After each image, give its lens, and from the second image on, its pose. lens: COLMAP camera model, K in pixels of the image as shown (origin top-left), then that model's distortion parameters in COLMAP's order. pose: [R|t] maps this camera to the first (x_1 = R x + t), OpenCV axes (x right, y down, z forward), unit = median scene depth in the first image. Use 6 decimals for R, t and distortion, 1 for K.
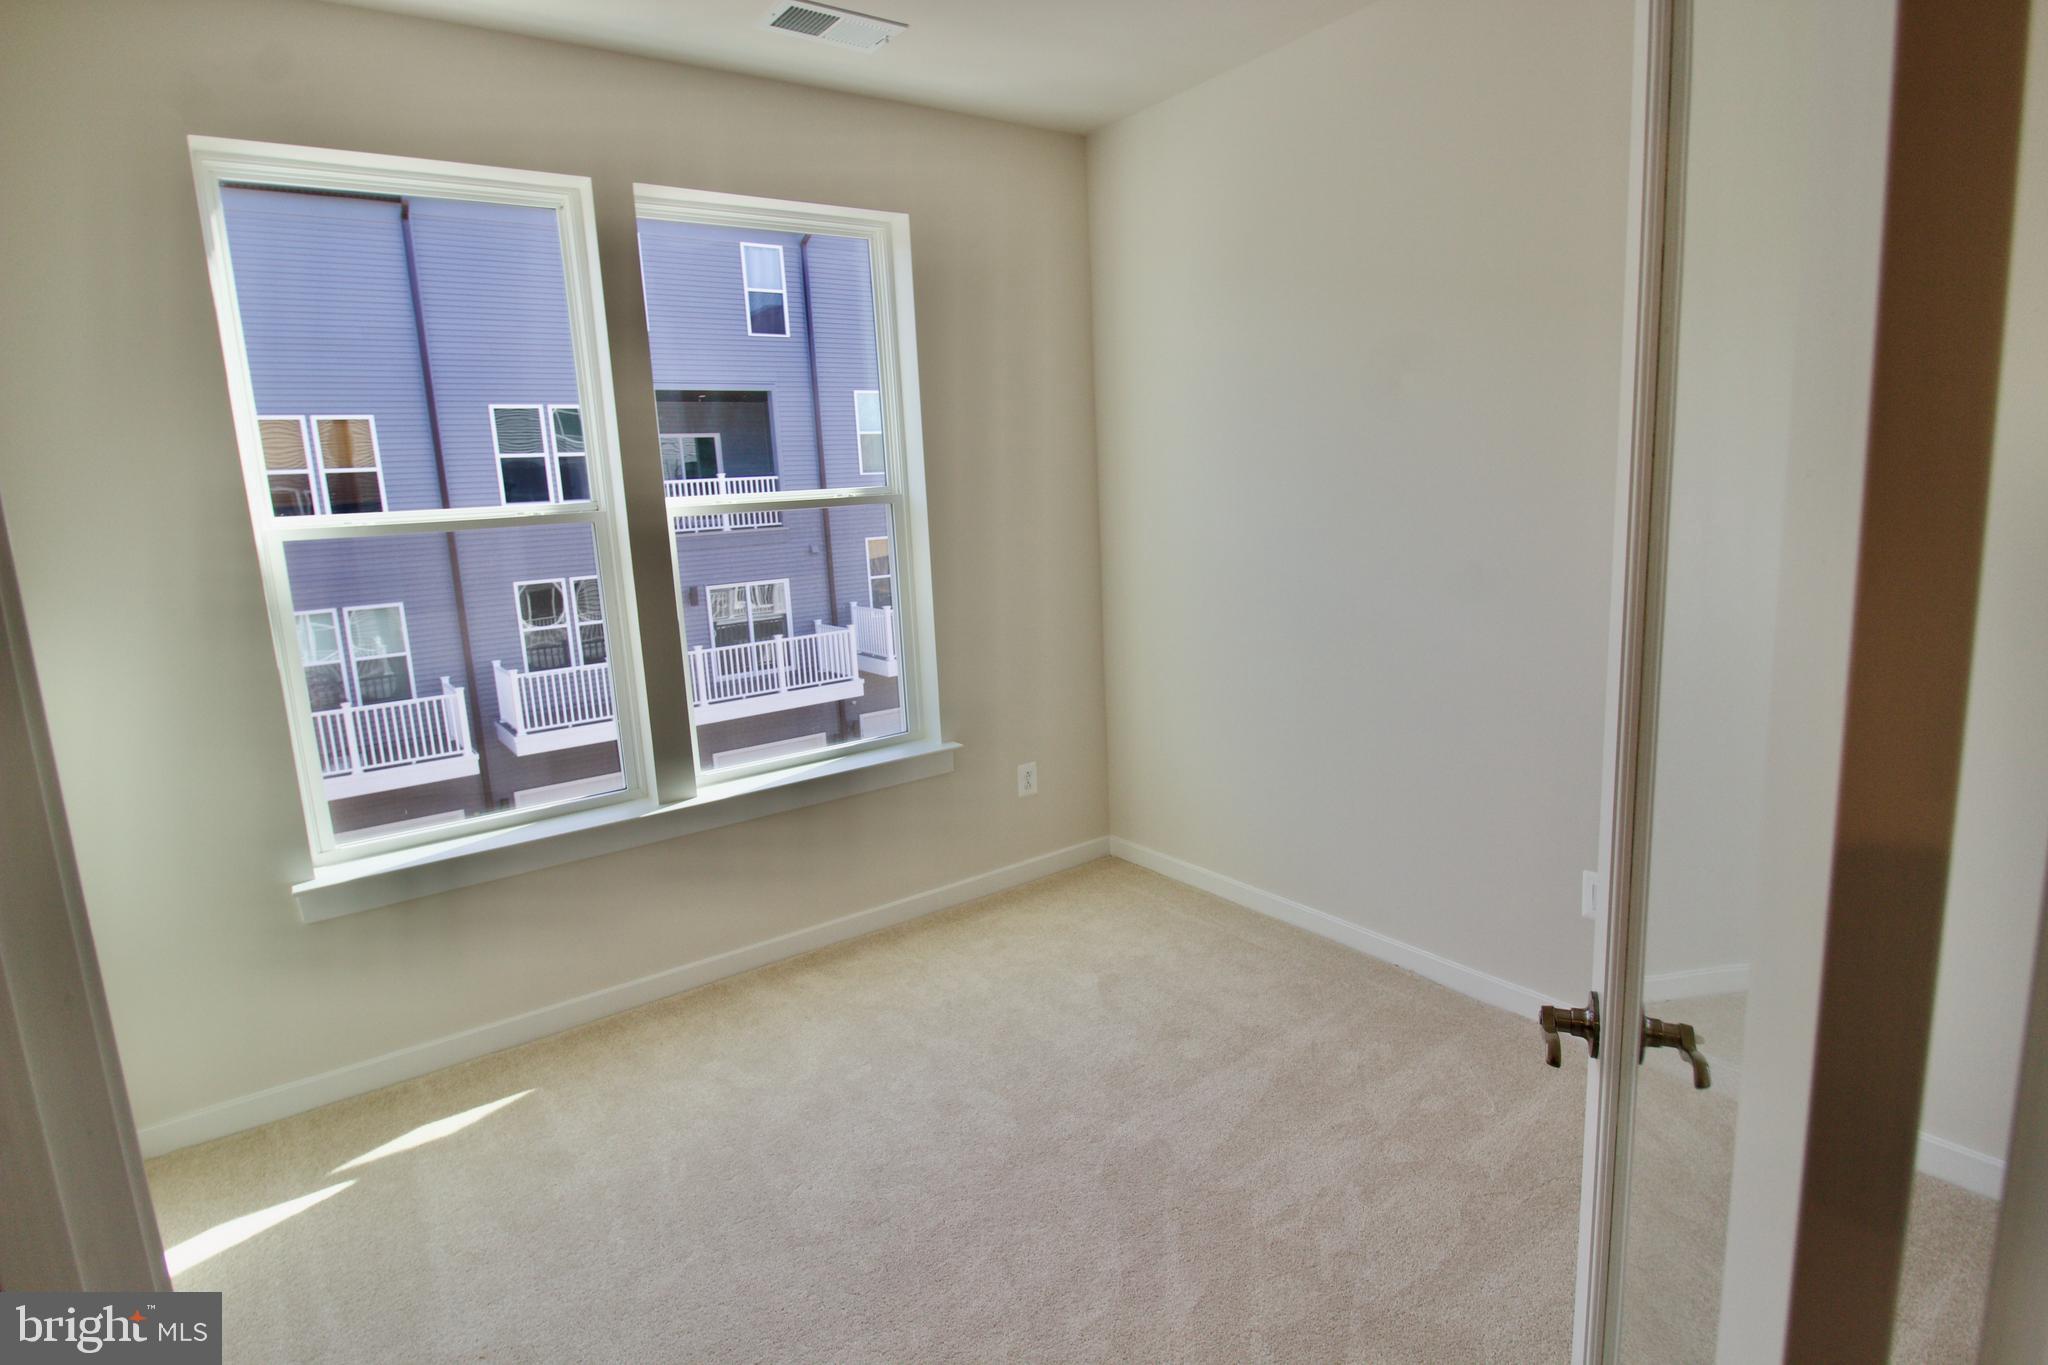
lens RADIAL K [[1073.0, 0, 1035.1], [0, 1073.0, 679.8], [0, 0, 1]] dist [0.000778, 0.000021]
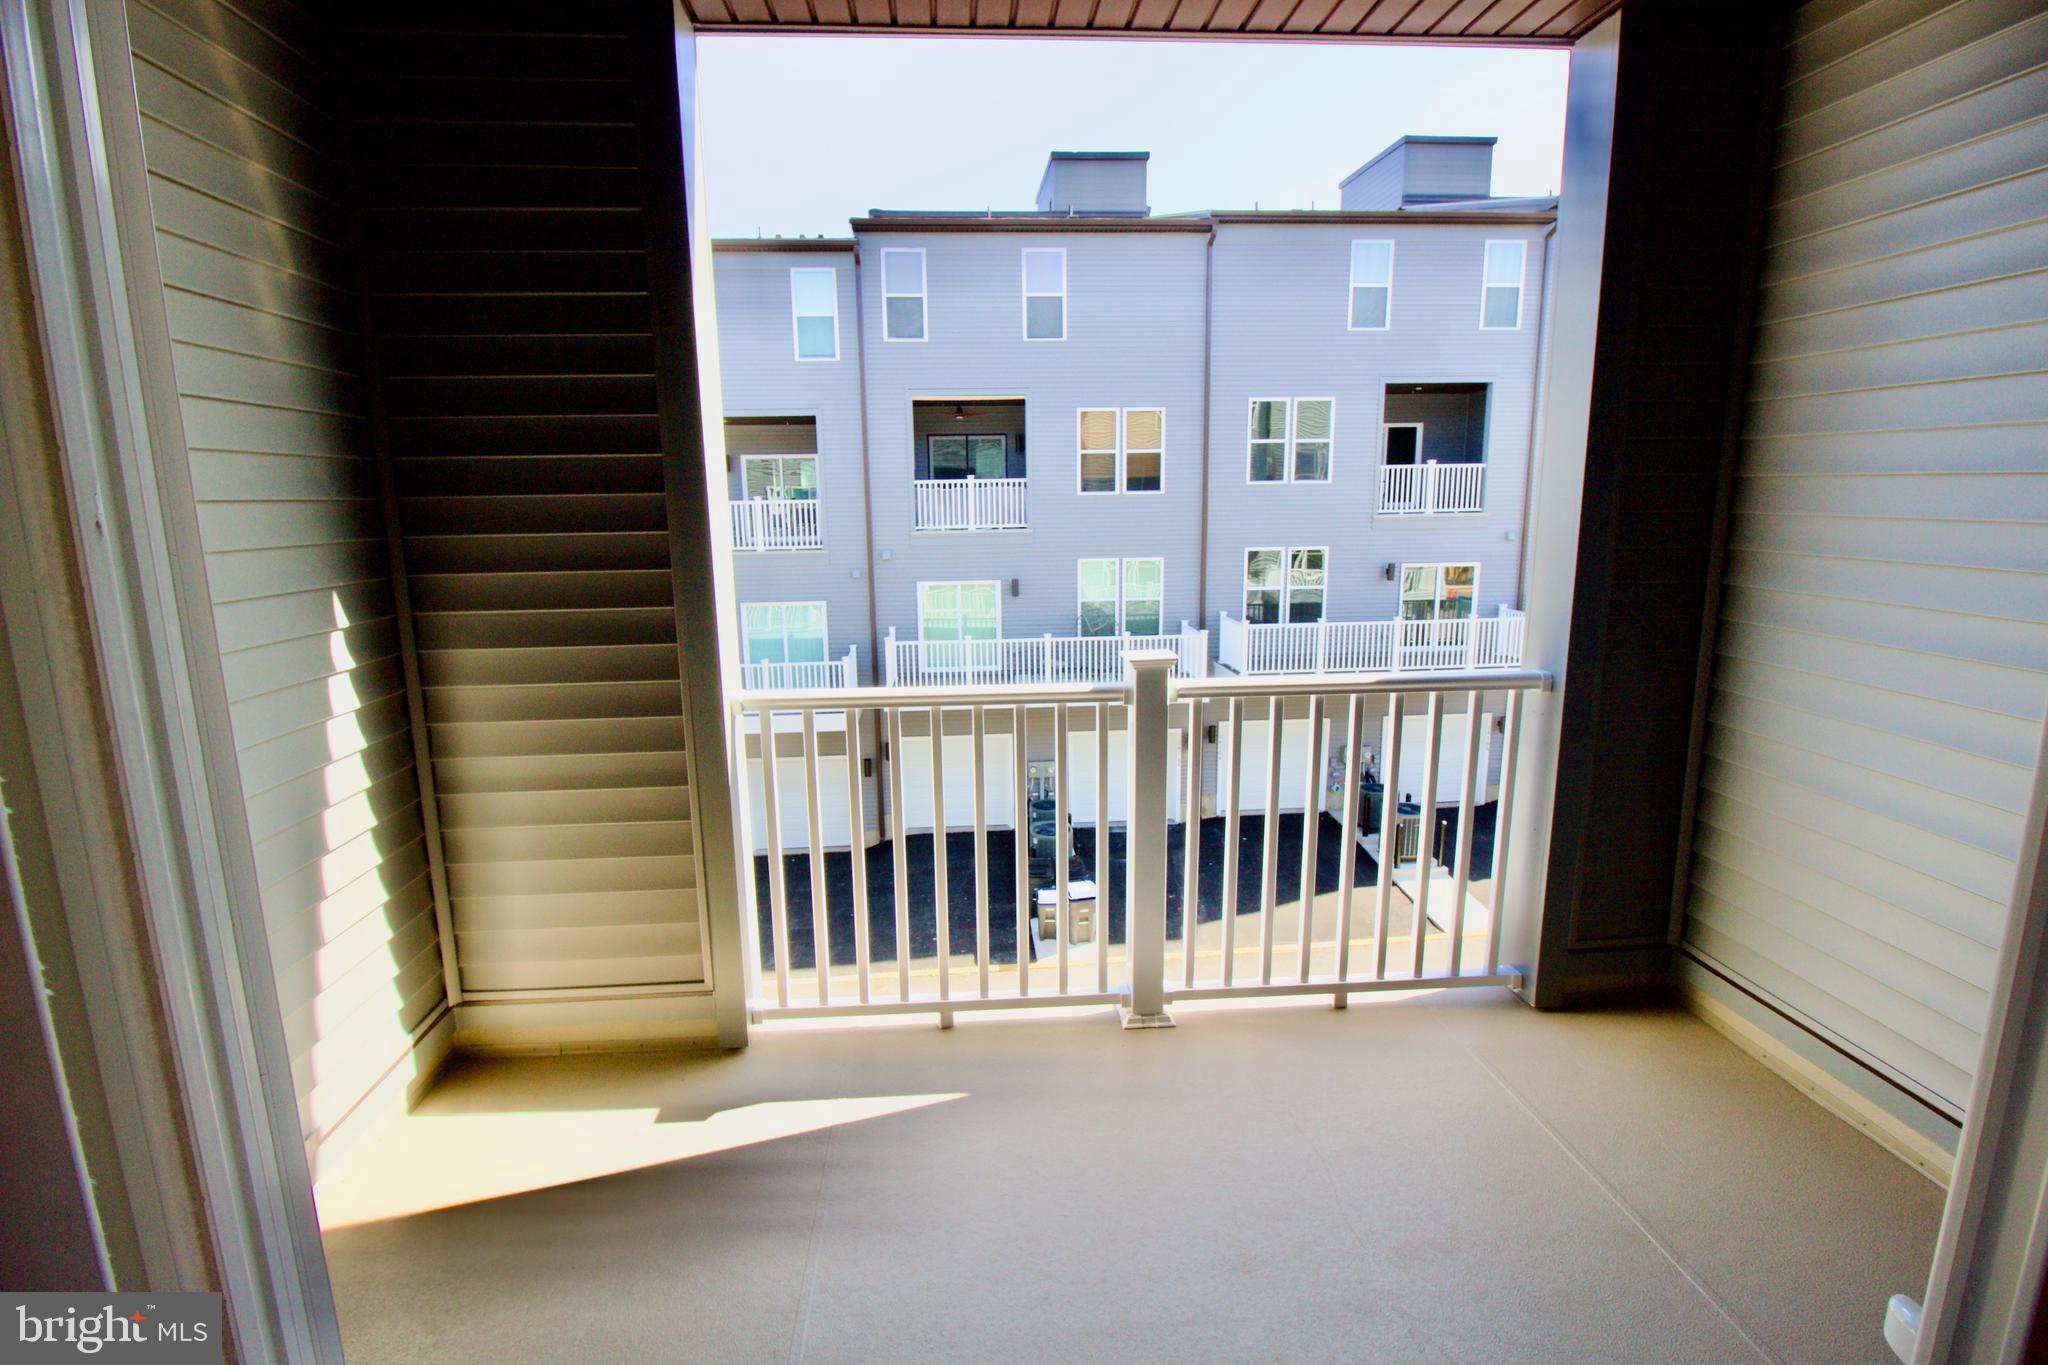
lens RADIAL K [[962.2, 0, 988.0], [0, 962.2, 679.1], [0, 0, 1]] dist [-0.013845, -0.003562]
pose [[0.831670, 0.138491, -0.537722, -0.113264], [-0.124115, 0.990261, 0.063079, 0.018958], [0.541221, 0.014278, 0.840759, -0.043414]]
